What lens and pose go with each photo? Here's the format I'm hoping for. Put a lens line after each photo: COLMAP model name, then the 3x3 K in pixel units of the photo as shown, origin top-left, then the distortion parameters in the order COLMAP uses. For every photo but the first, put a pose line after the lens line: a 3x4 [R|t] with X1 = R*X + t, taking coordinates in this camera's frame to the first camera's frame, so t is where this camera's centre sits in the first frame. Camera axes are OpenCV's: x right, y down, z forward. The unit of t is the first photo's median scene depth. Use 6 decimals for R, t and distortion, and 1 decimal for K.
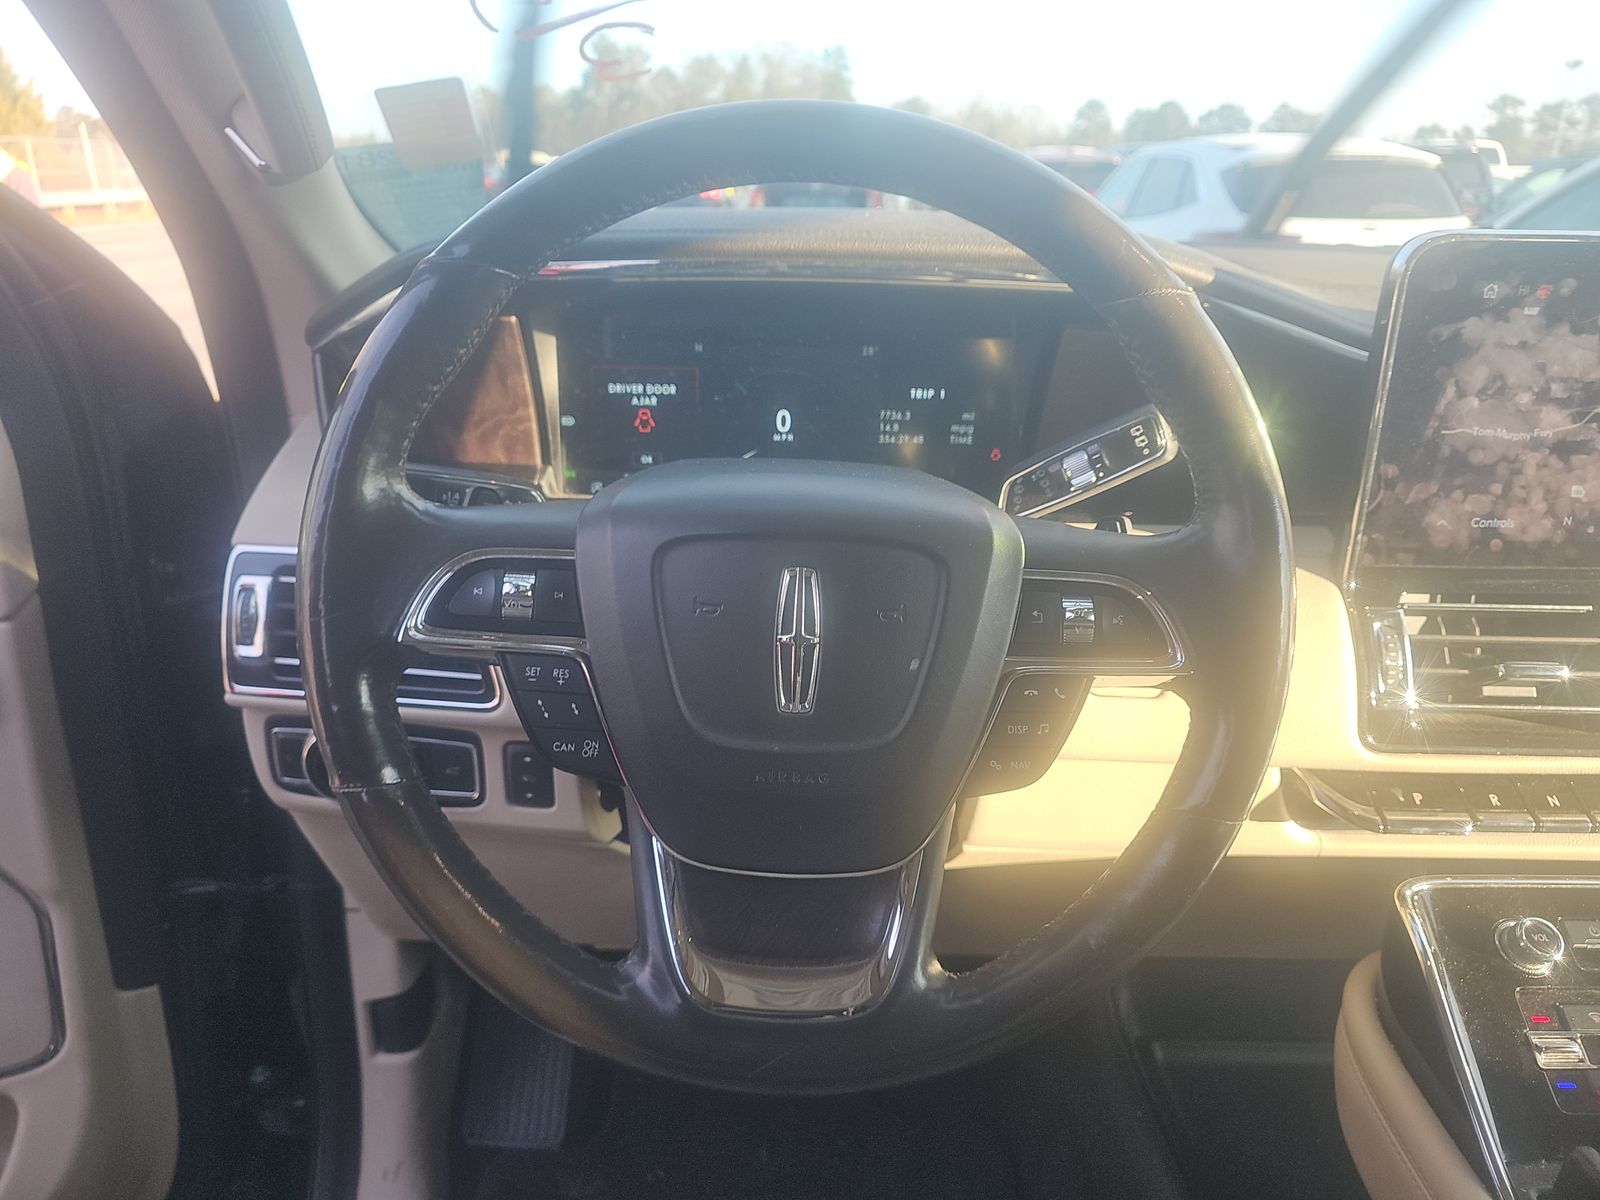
lens RADIAL K [[1054.1, 0, 781.5], [0, 1054.1, 604.2], [0, 0, 1]] dist [0.052145, -0.031780]
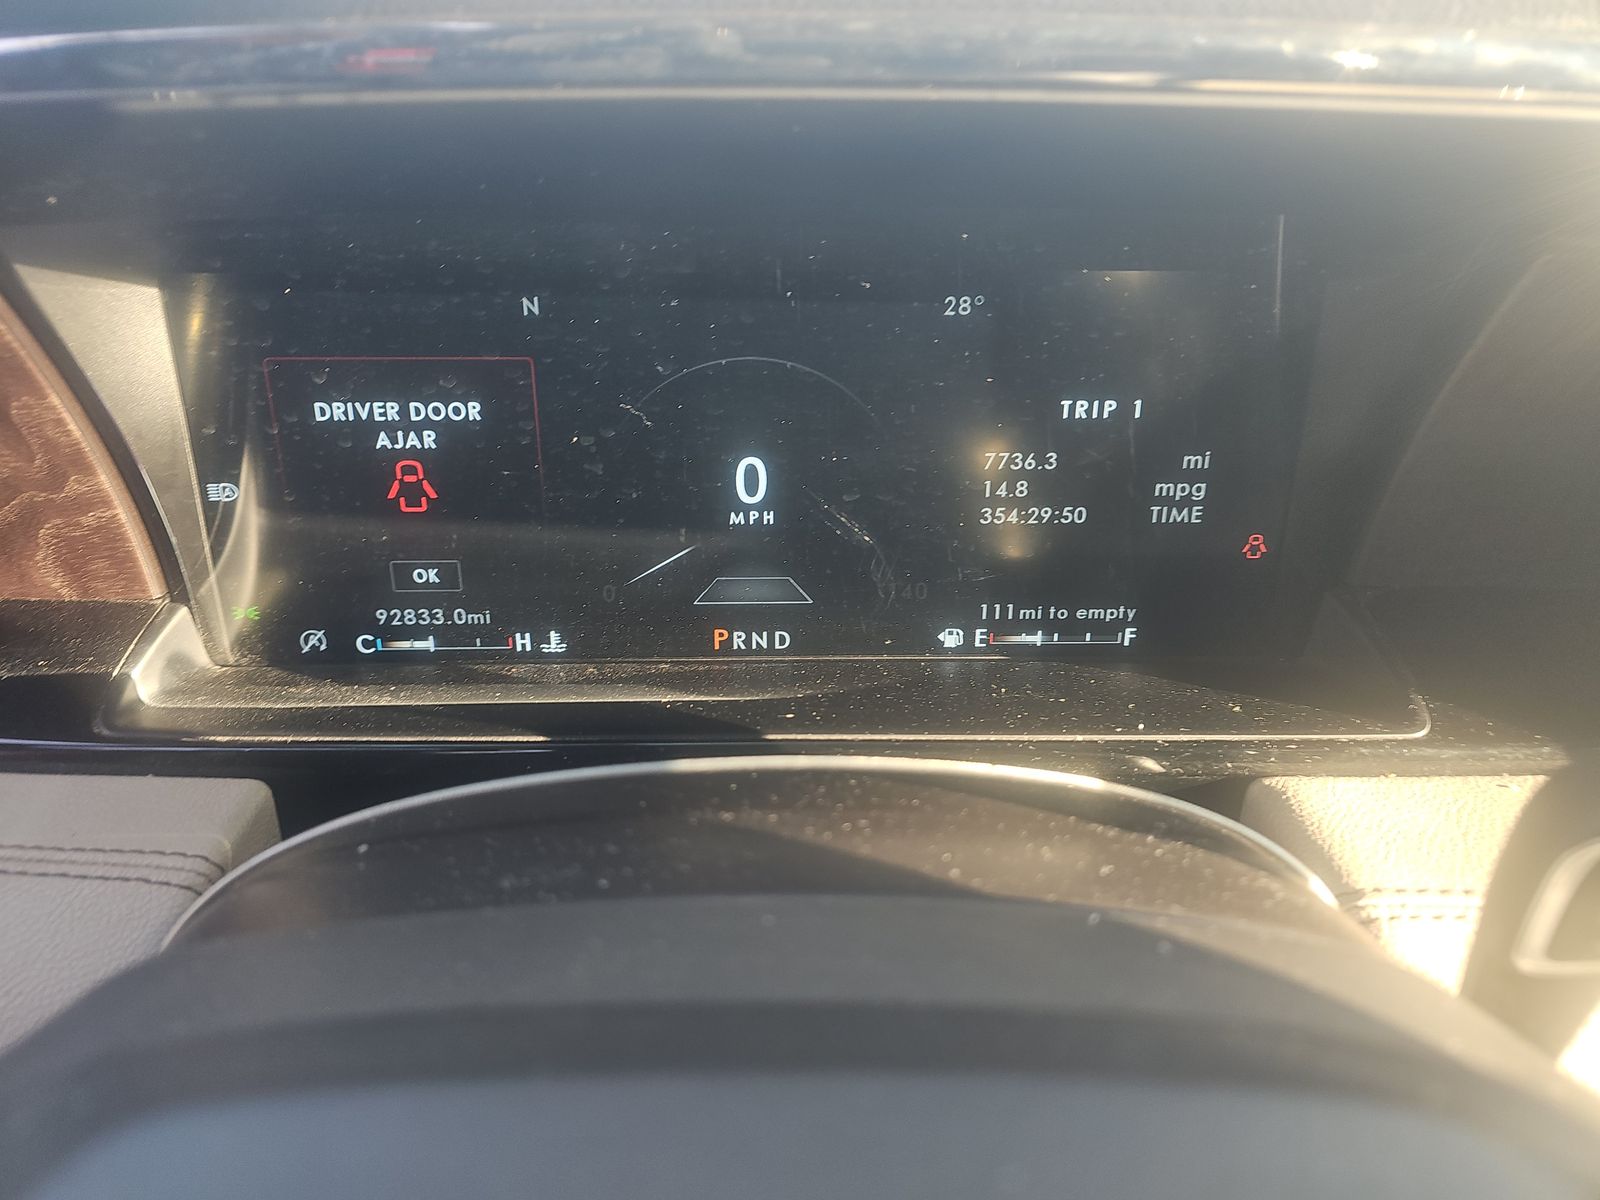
lens RADIAL K [[1086.2, 0, 800.0], [0, 1086.2, 600.0], [0, 0, 1]] dist [-0.004947, -0.003216]
pose [[0.999094, -0.027116, 0.032803, 0.005851], [0.024432, 0.996525, 0.079628, -0.160483], [-0.034848, -0.078755, 0.996285, 0.575360]]
